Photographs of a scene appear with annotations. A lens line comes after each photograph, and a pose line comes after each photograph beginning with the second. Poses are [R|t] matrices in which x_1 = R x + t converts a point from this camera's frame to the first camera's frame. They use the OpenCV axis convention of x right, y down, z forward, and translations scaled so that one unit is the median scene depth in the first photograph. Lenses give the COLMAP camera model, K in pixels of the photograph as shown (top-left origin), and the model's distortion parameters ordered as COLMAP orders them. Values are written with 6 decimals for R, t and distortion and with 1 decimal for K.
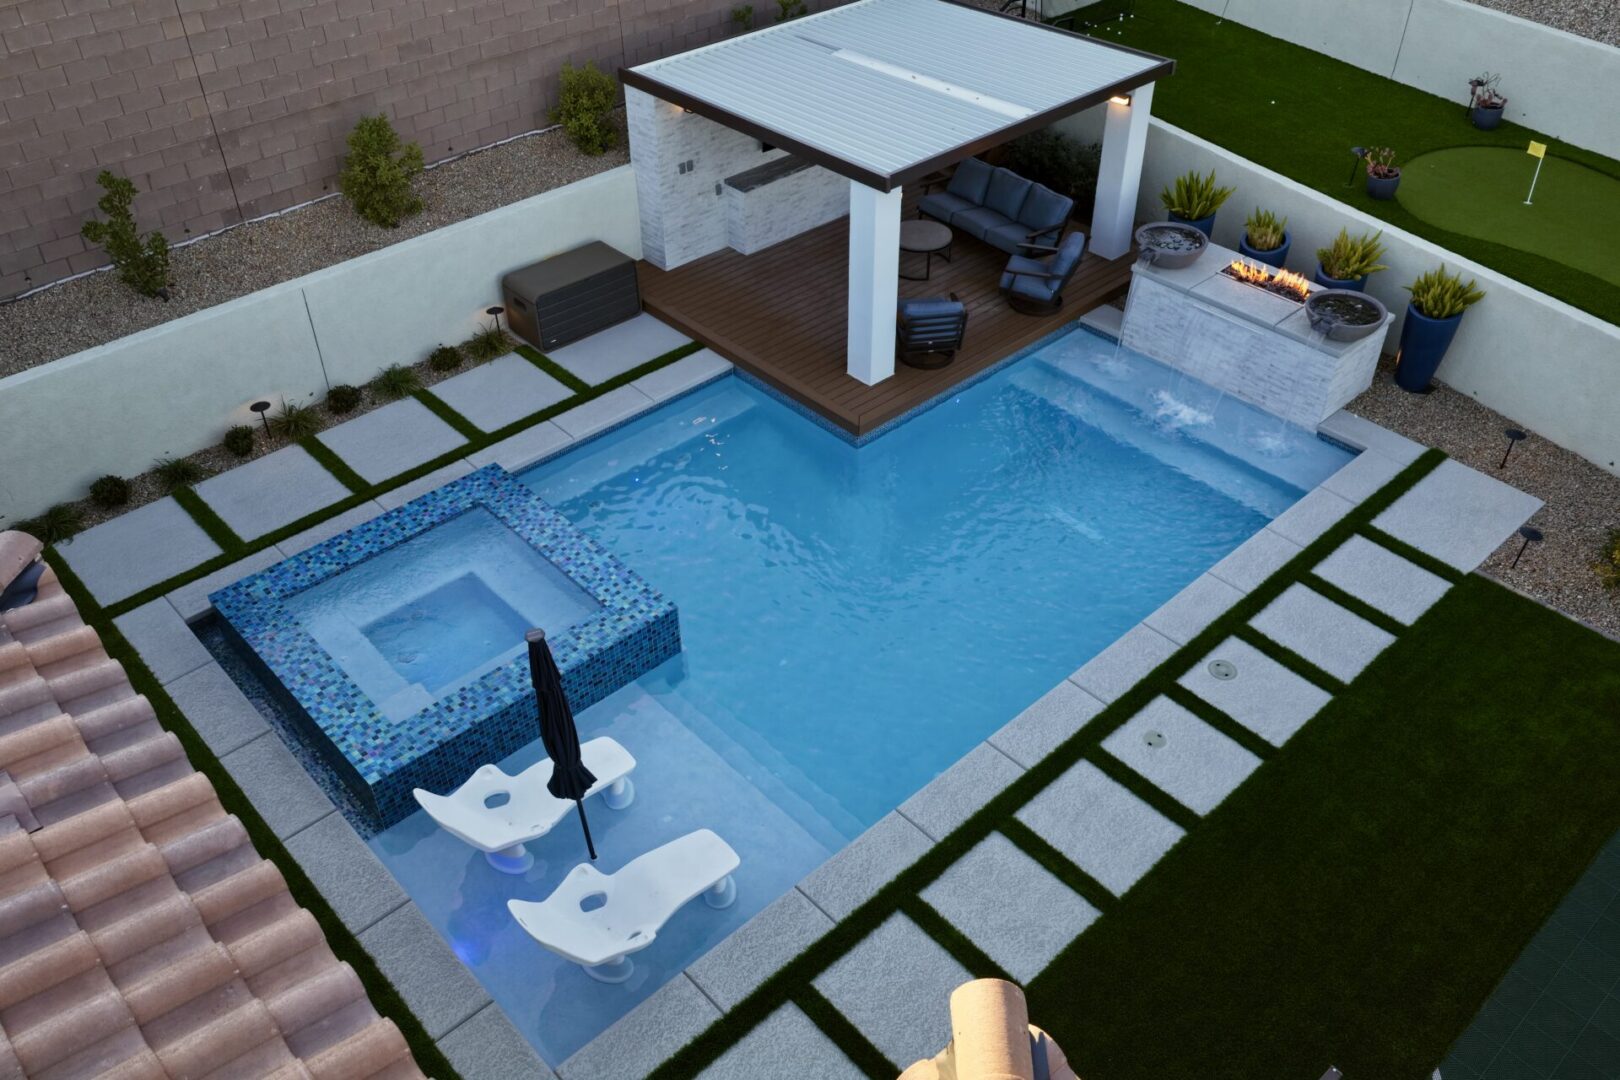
lens RADIAL K [[1342.6, 0, 810.0], [0, 1342.6, 540.0], [0, 0, 1]] dist [-0.007900, 0.023331]
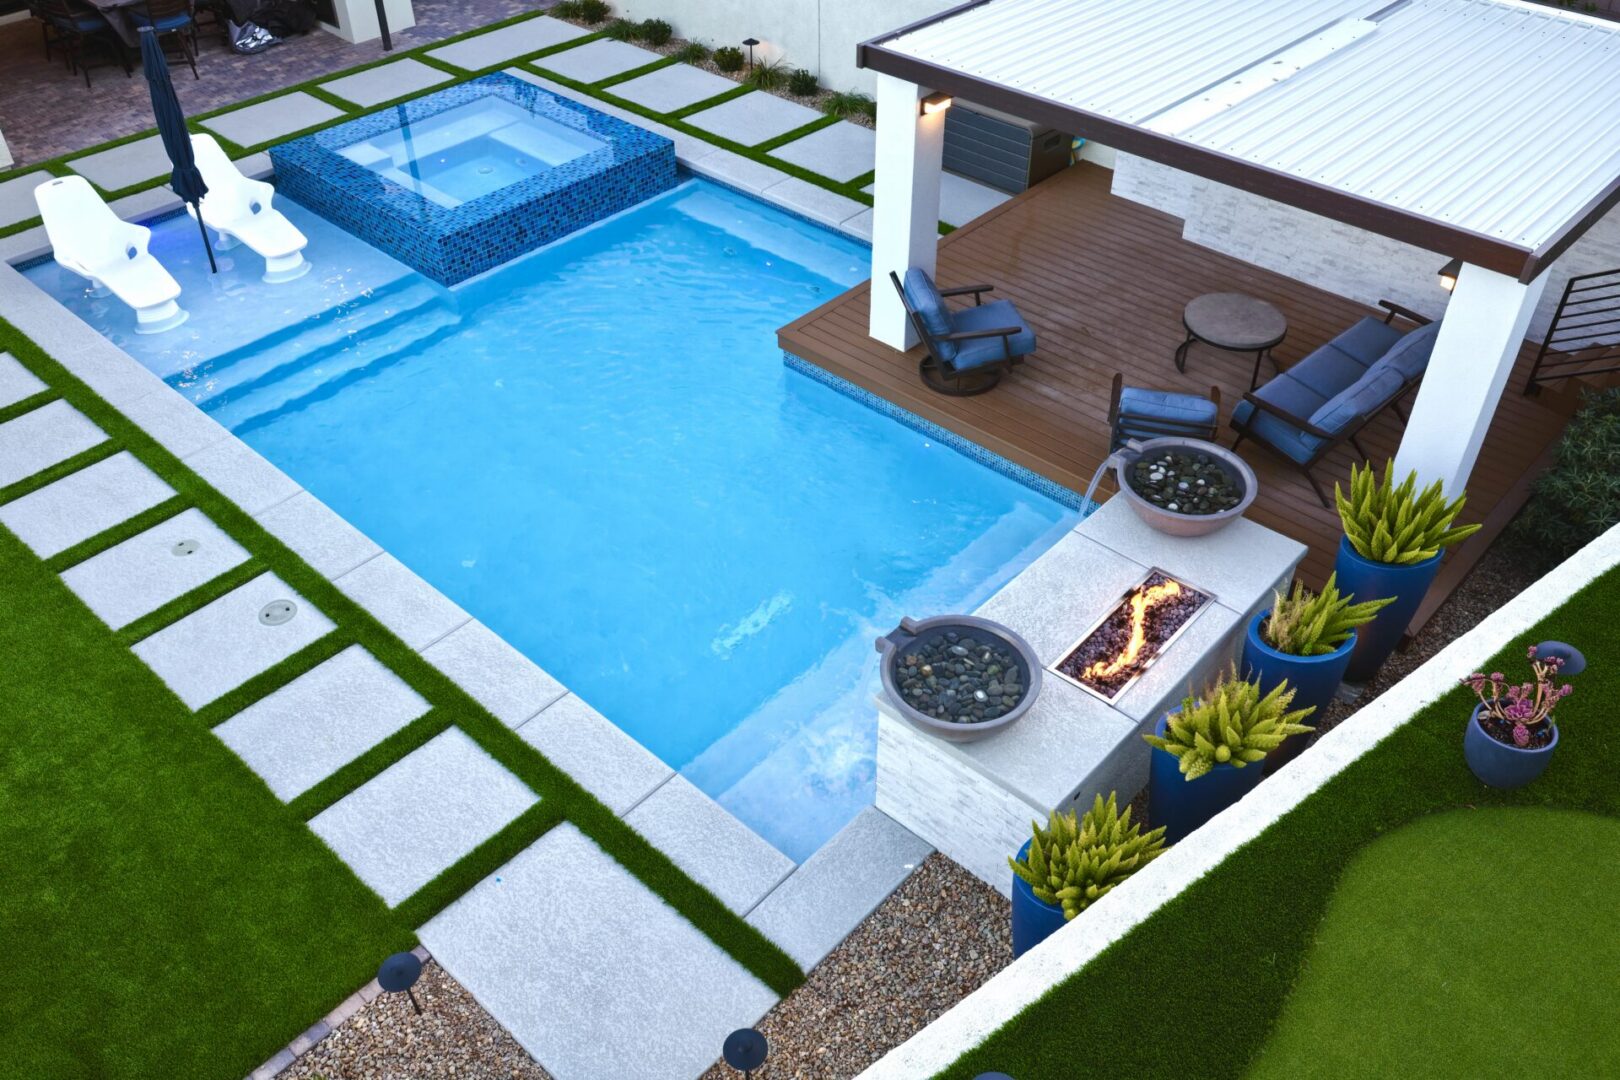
lens RADIAL K [[1342.6, 0, 810.0], [0, 1342.6, 540.0], [0, 0, 1]] dist [-0.007900, 0.023331]
pose [[0.078347, 0.639141, -0.765089, 0.718720], [-0.622005, 0.631089, 0.463505, -0.383714], [0.779084, 0.439575, 0.446992, 0.702445]]
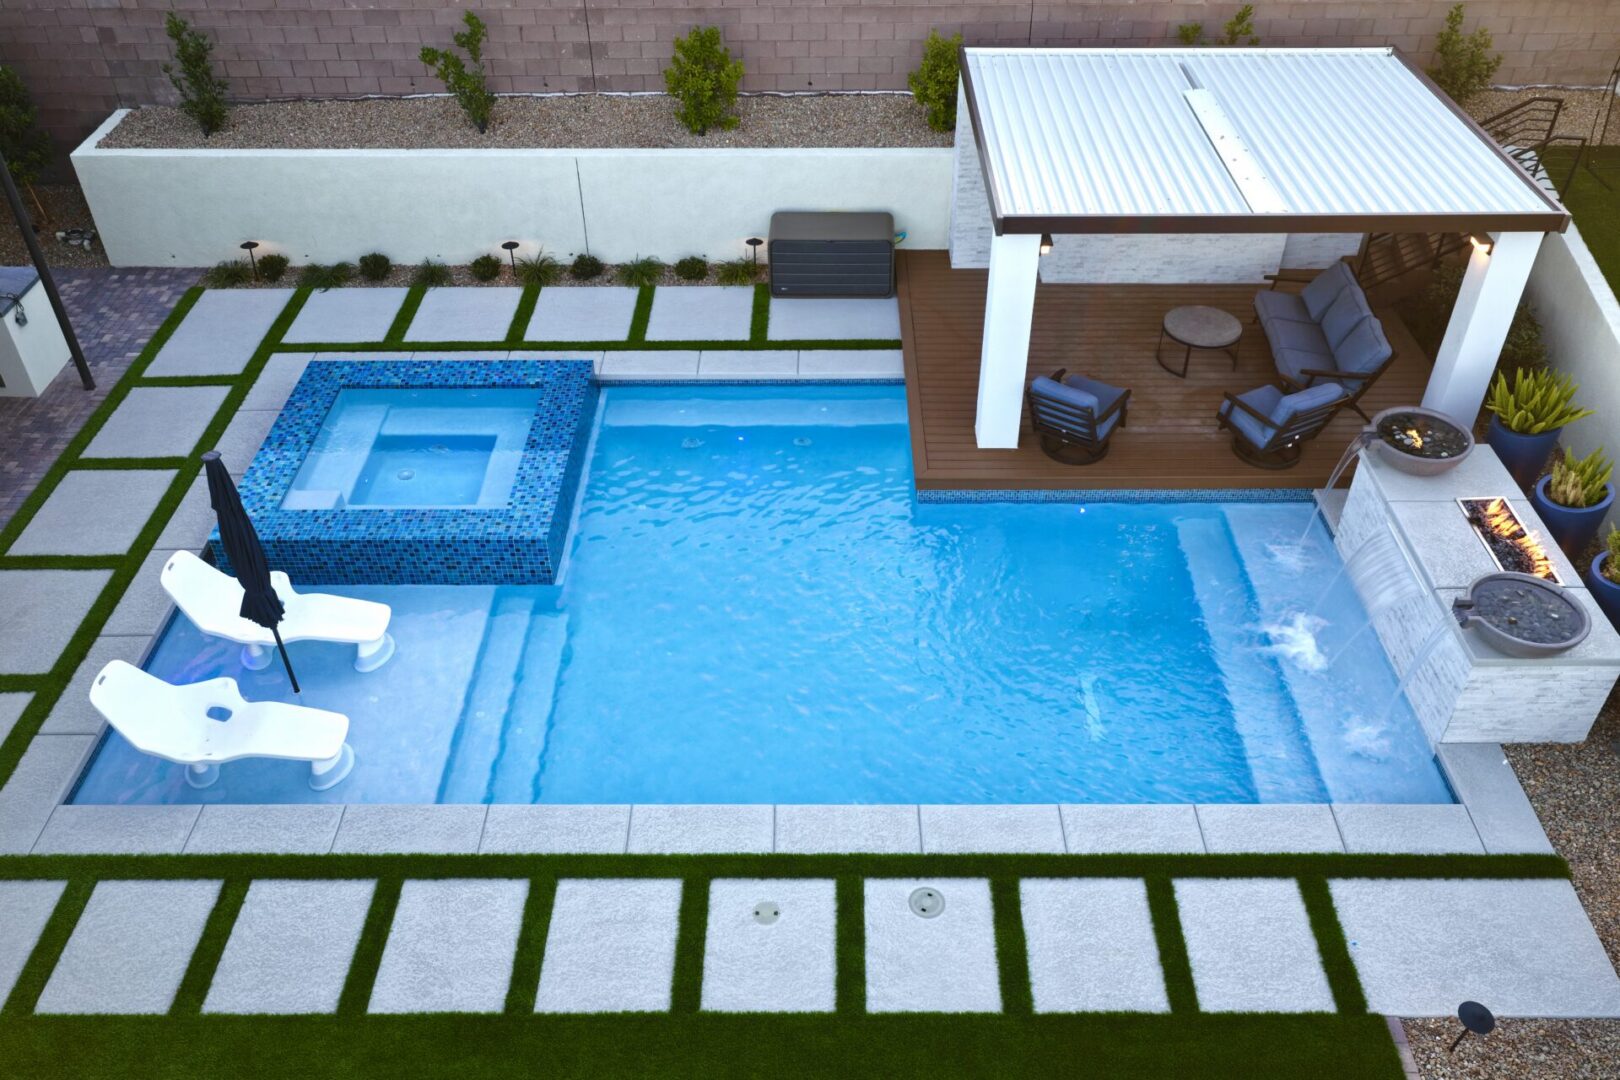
lens RADIAL K [[1342.6, 0, 810.0], [0, 1342.6, 540.0], [0, 0, 1]] dist [-0.007900, 0.023331]
pose [[0.728193, 0.429716, -0.533928, 0.471258], [-0.425527, 0.894162, 0.139288, -0.139999], [0.537272, 0.125772, 0.833978, 0.223854]]
